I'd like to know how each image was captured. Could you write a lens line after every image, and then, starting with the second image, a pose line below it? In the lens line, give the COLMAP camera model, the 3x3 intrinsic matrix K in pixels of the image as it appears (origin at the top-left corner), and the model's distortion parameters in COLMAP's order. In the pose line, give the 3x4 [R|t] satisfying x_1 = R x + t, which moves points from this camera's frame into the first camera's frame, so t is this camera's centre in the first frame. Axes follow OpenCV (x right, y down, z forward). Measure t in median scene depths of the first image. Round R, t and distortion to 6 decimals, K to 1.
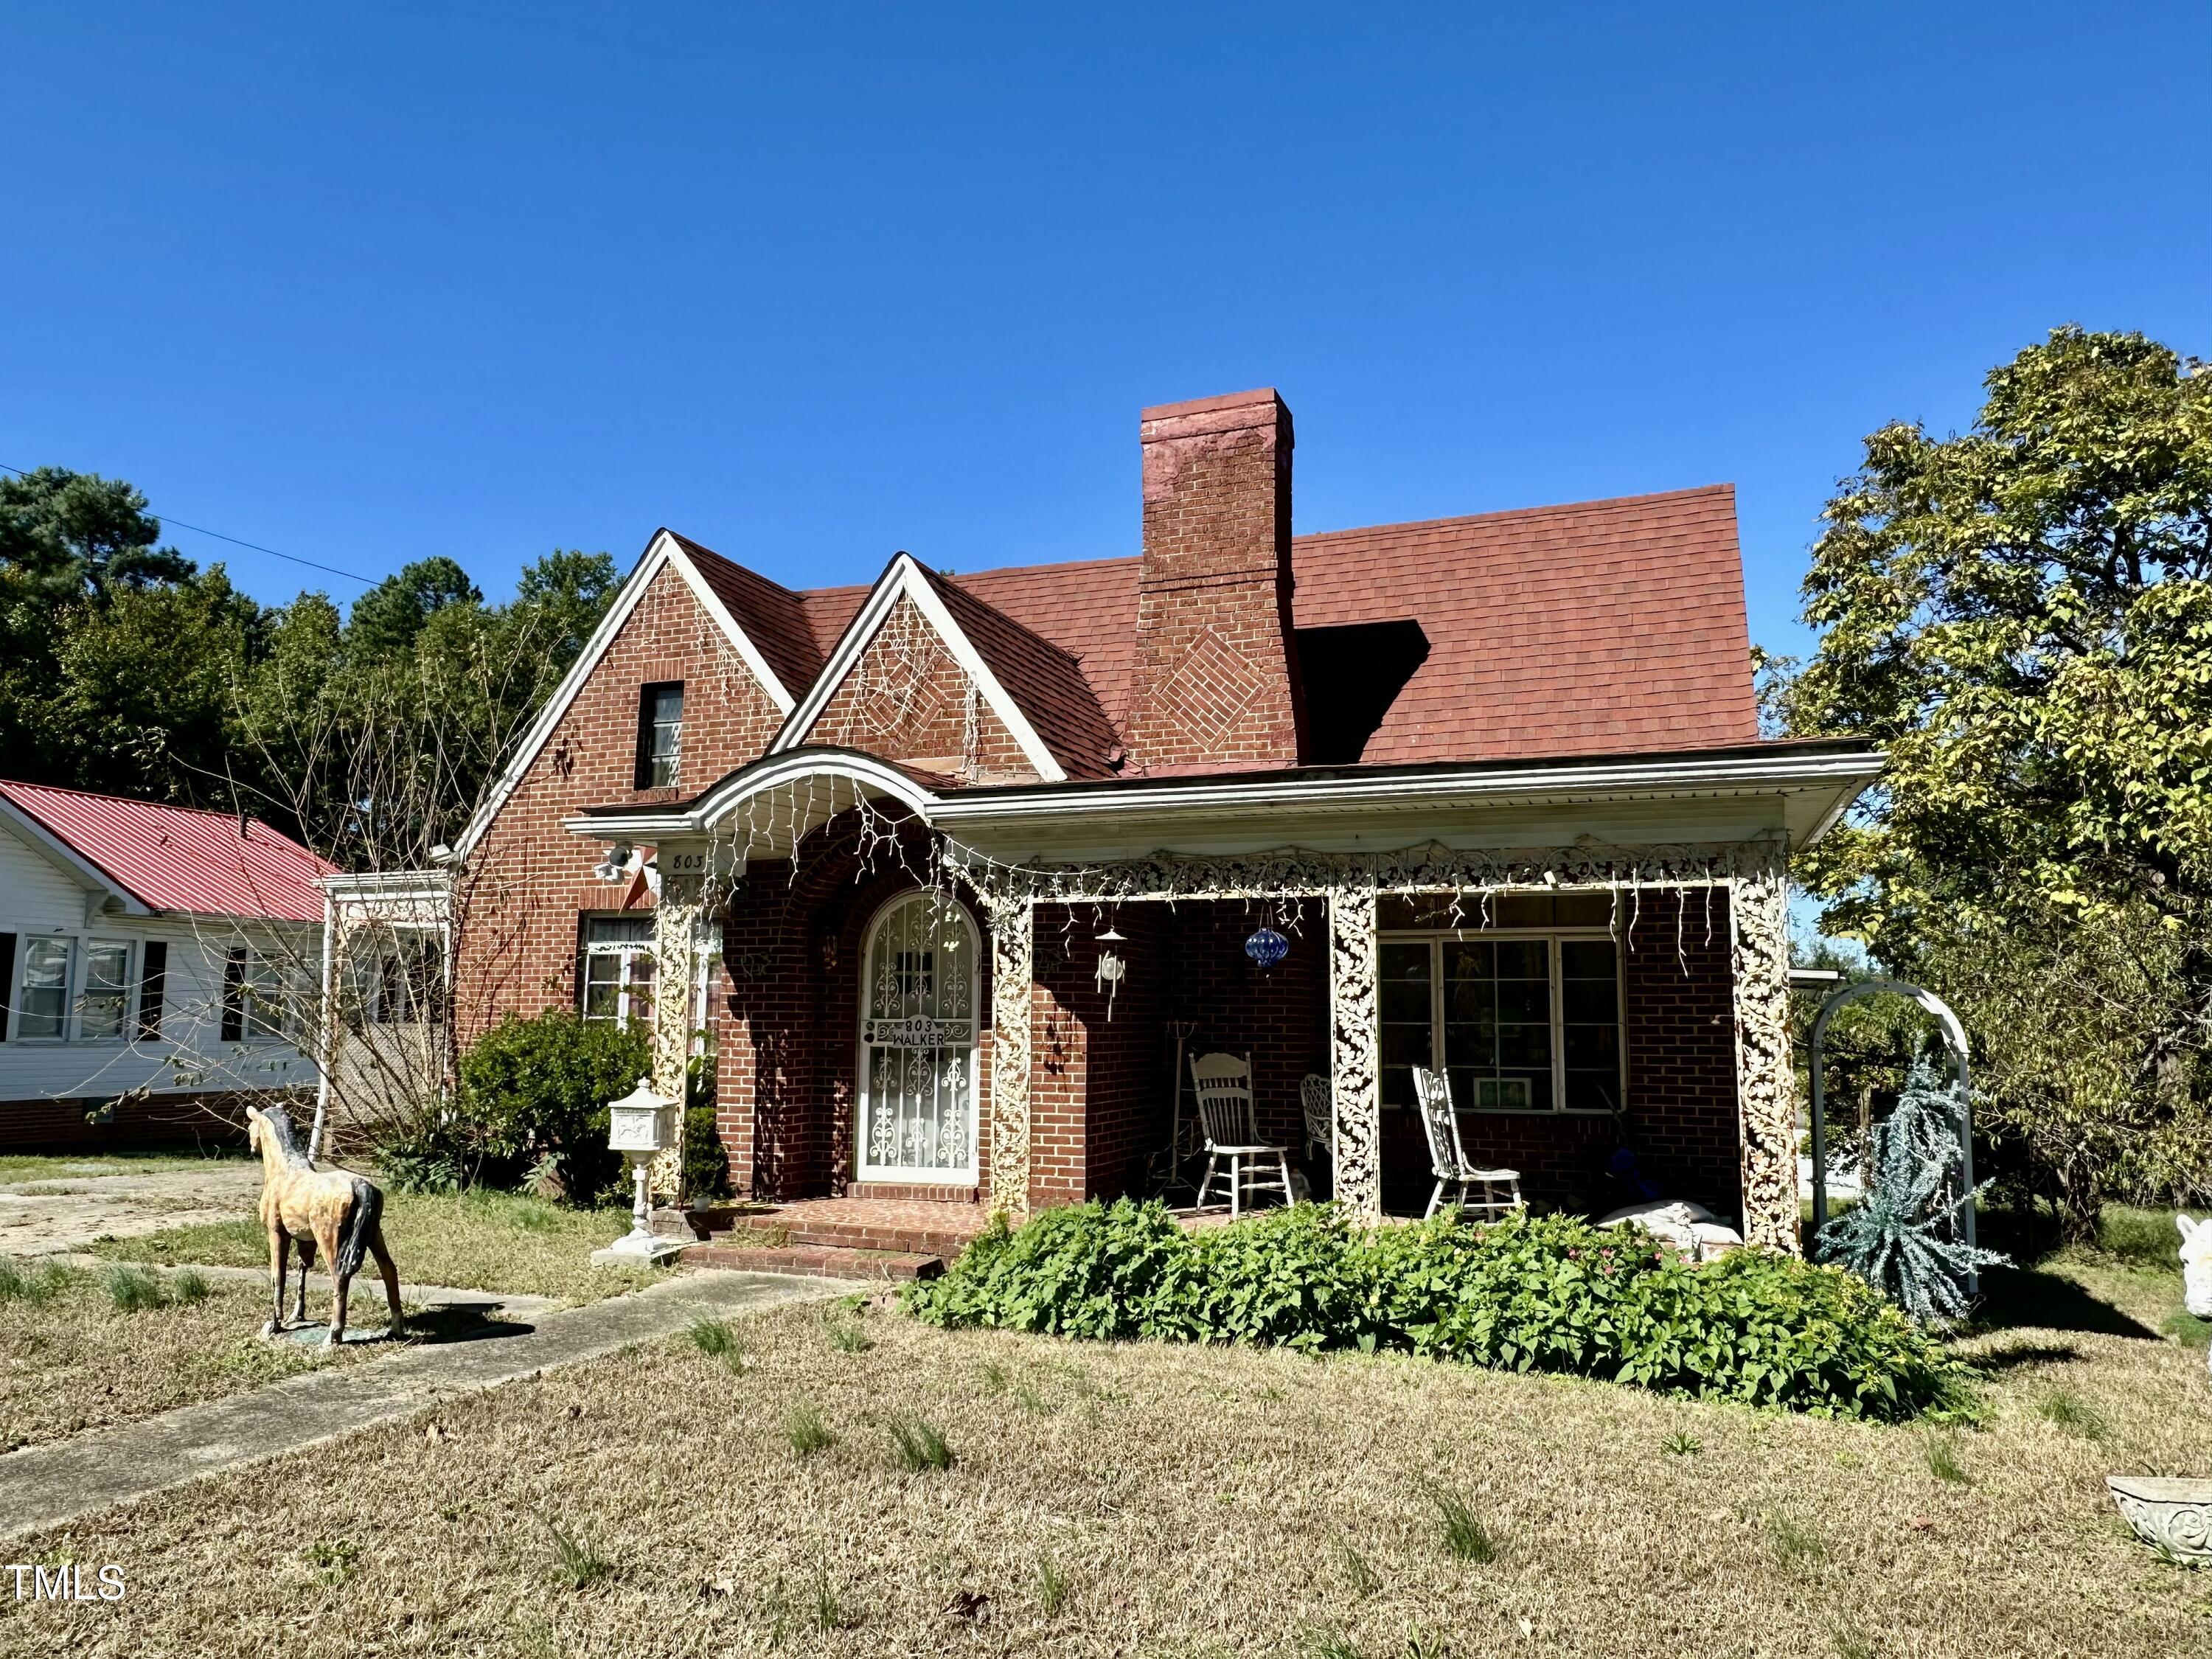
lens RADIAL K [[1503.1, 0, 1107.9], [0, 1503.1, 841.6], [0, 0, 1]] dist [-0.003787, 0.000626]
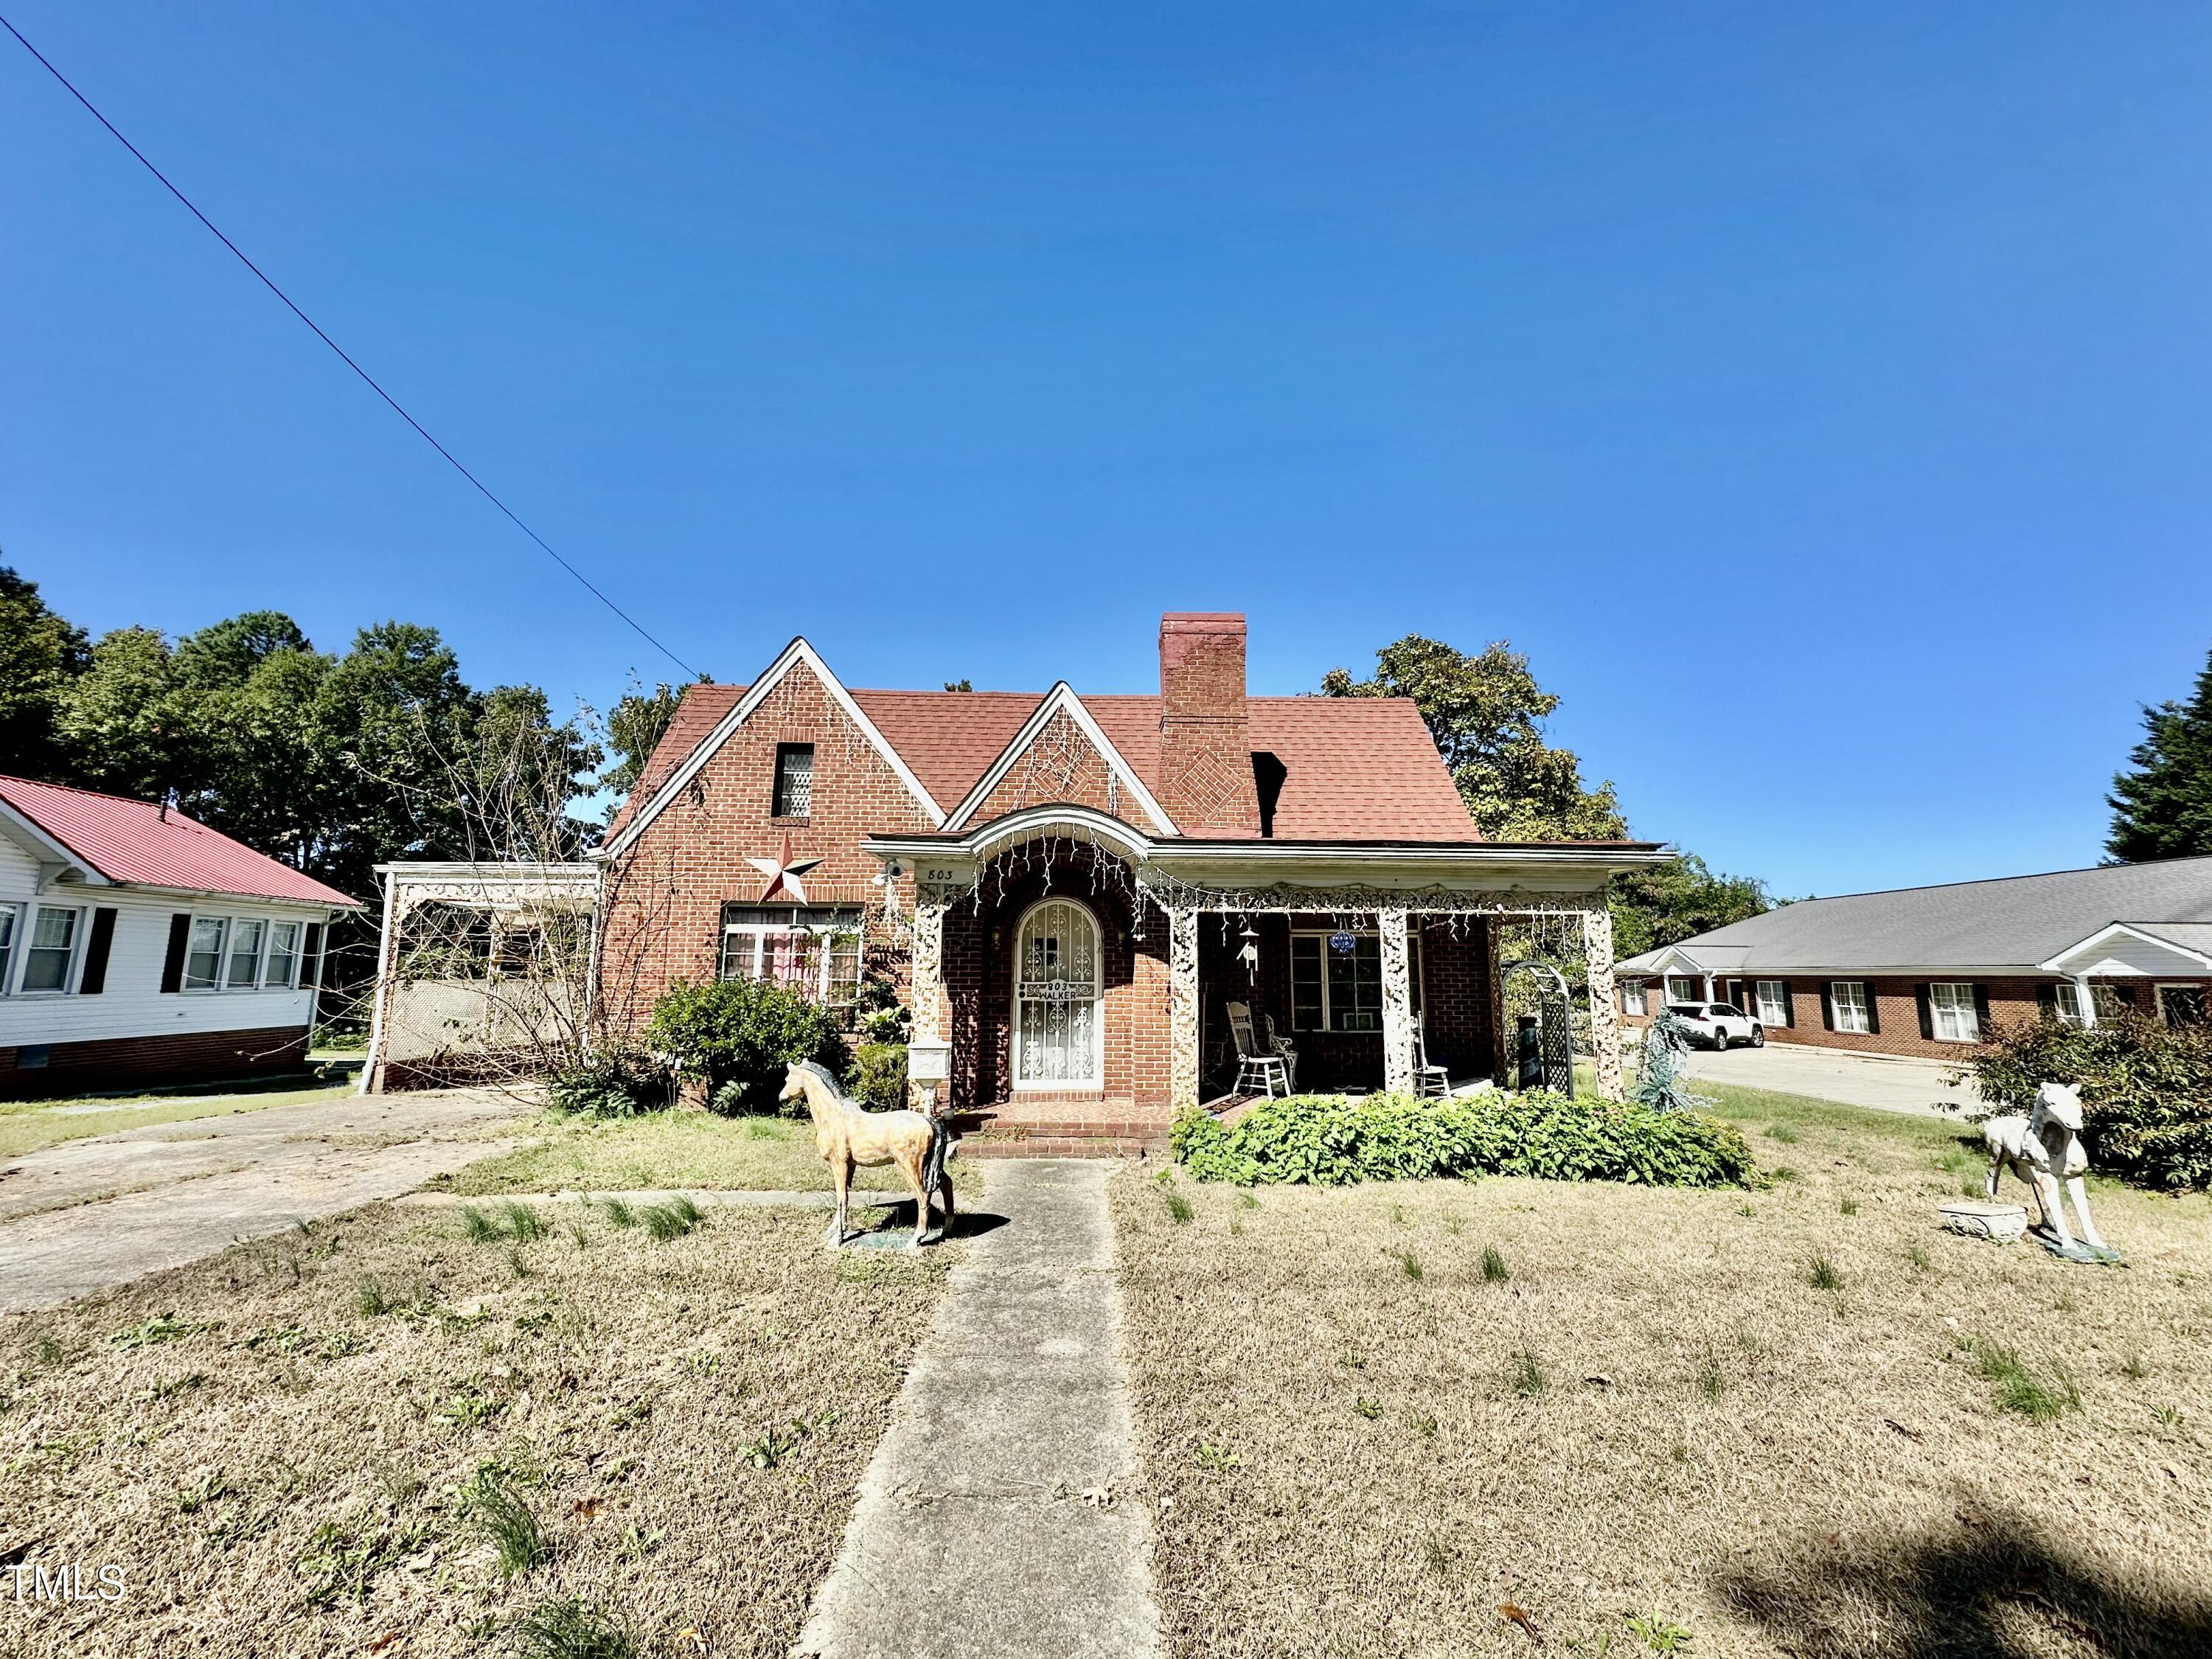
lens RADIAL K [[880.0, 0, 1104.6], [0, 880.0, 827.9], [0, 0, 1]] dist [-0.004705, 0.000552]
pose [[0.916463, 0.062967, 0.395134, -0.447696], [-0.047369, 0.997669, -0.049119, 0.002191], [-0.397306, 0.026299, 0.917309, 0.148923]]
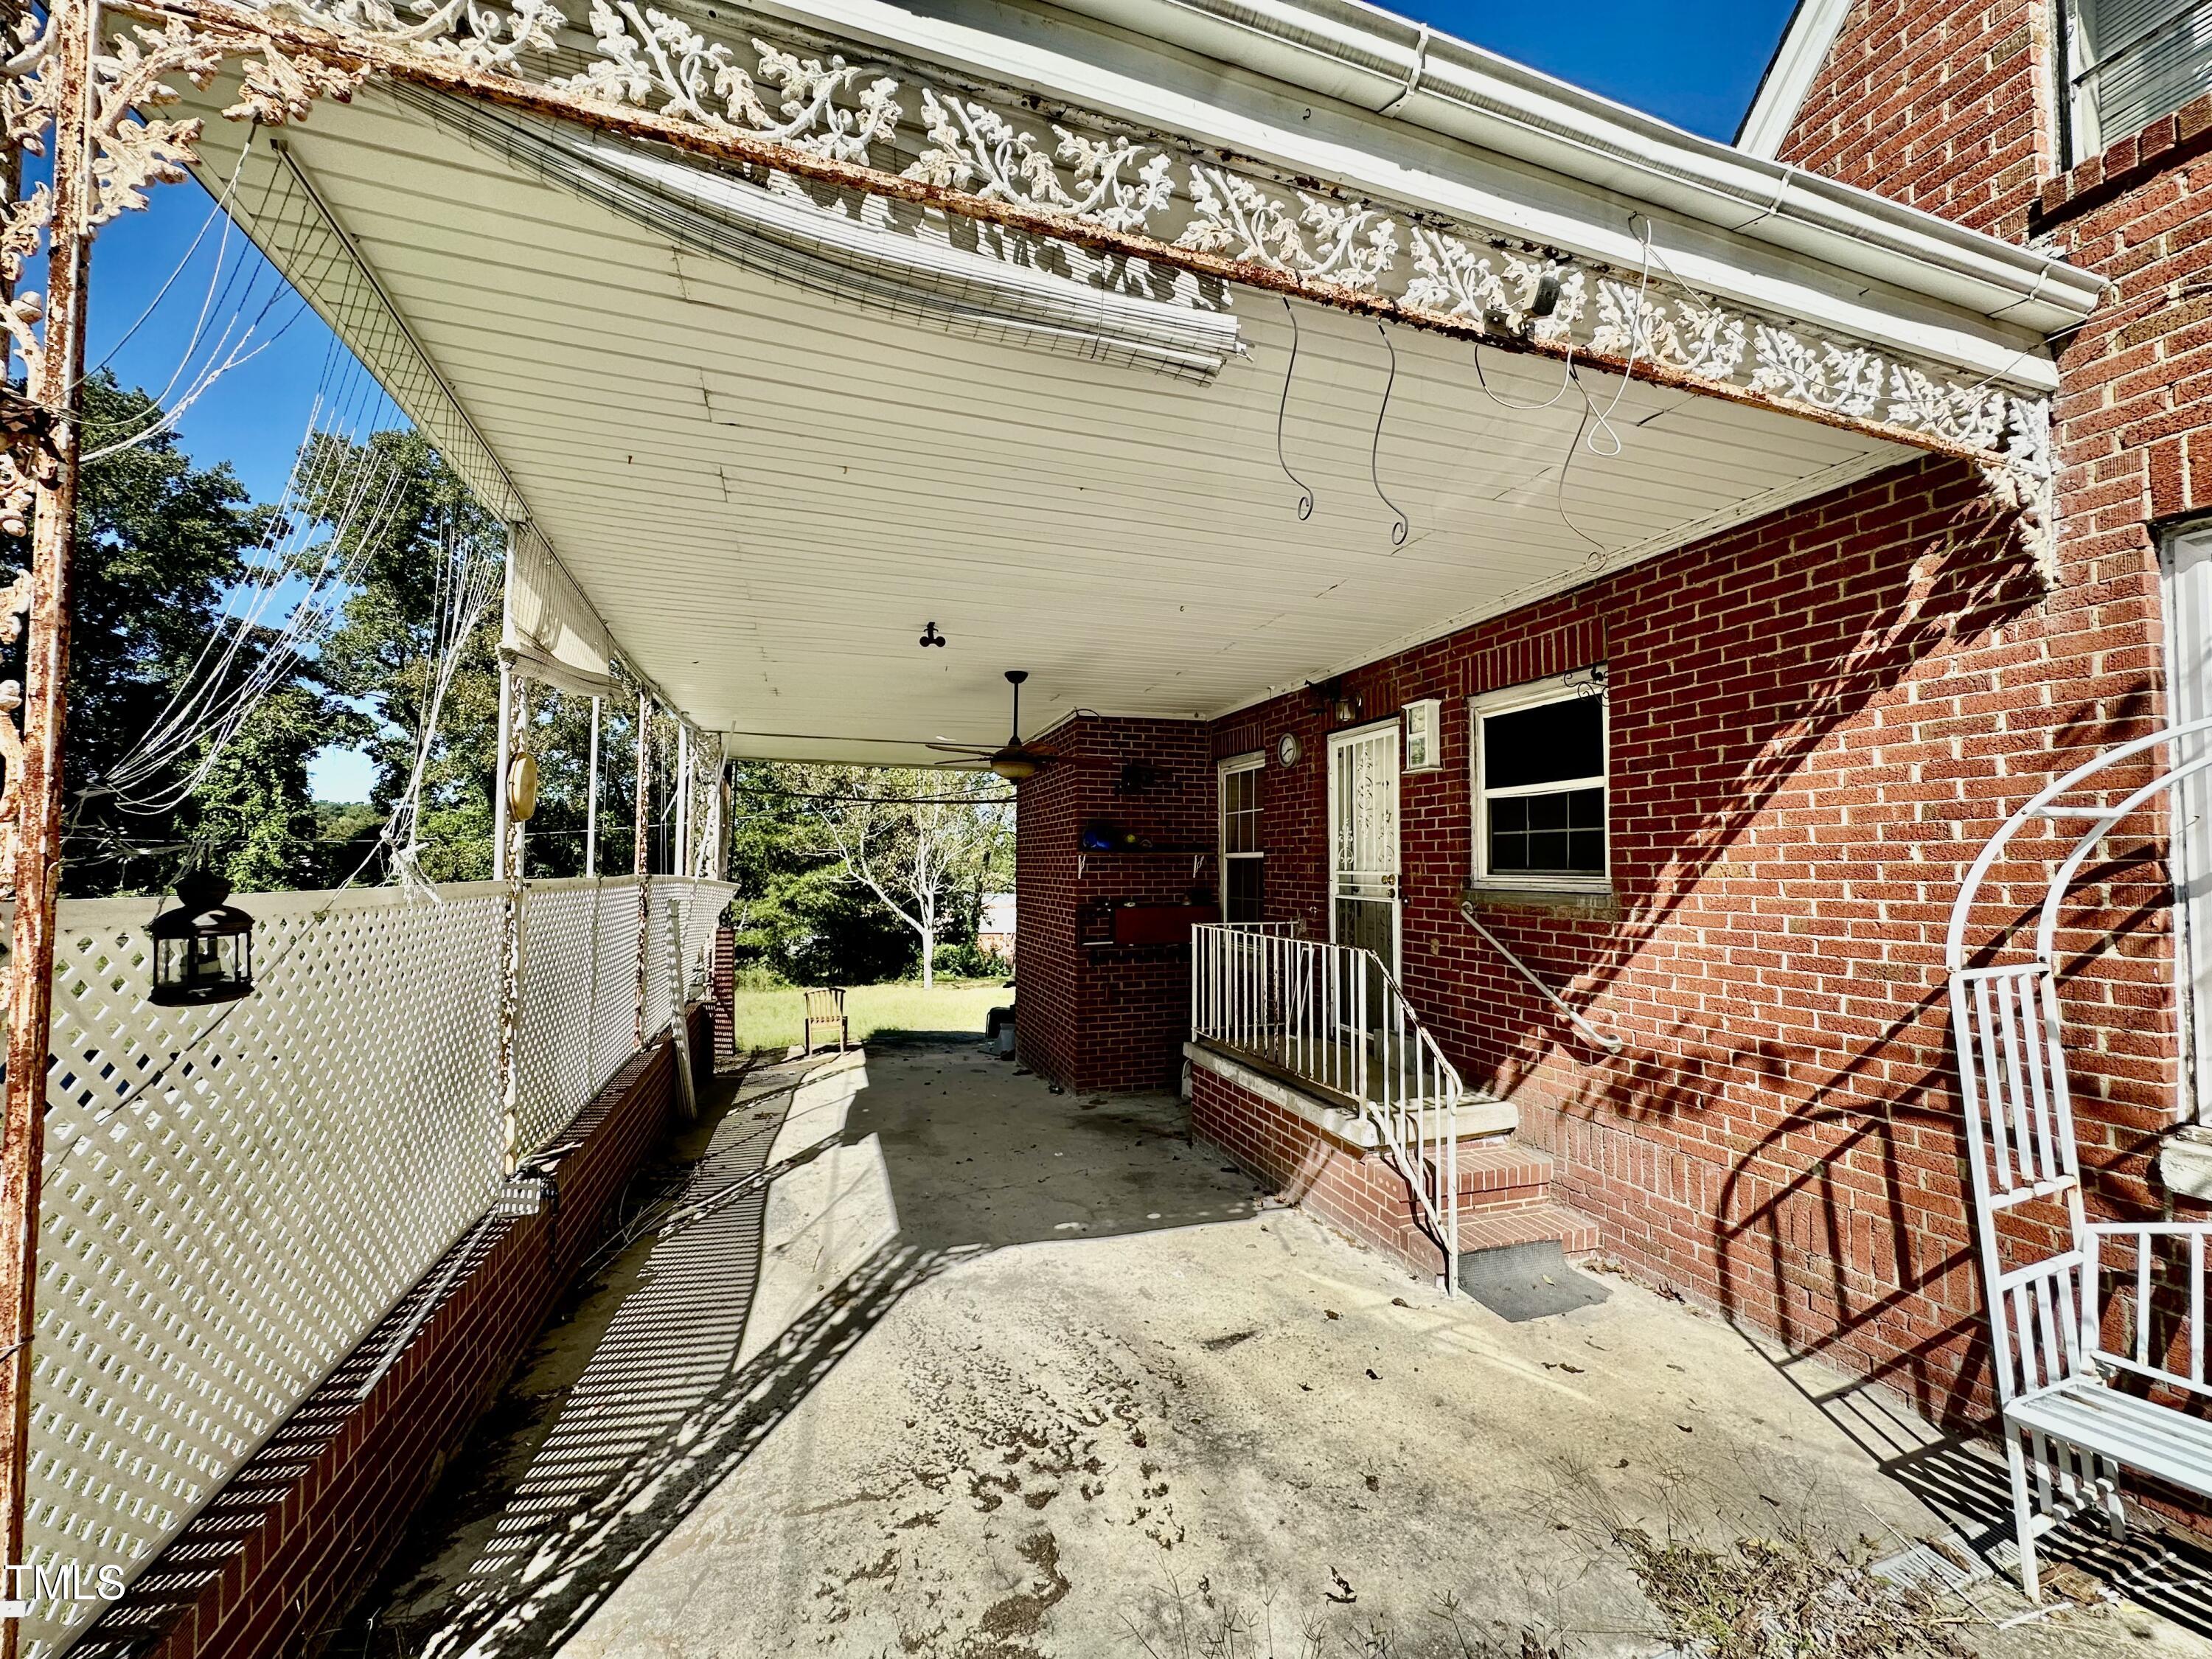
lens RADIAL K [[880.0, 0, 1106.1], [0, 880.0, 828.4], [0, 0, 1]] dist [-0.004705, 0.000552]
pose [[0.769252, 0.031606, 0.638163, -0.845868], [-0.085249, 0.994923, 0.053485, 0.162192], [-0.633233, -0.095546, 0.768041, 1.475496]]
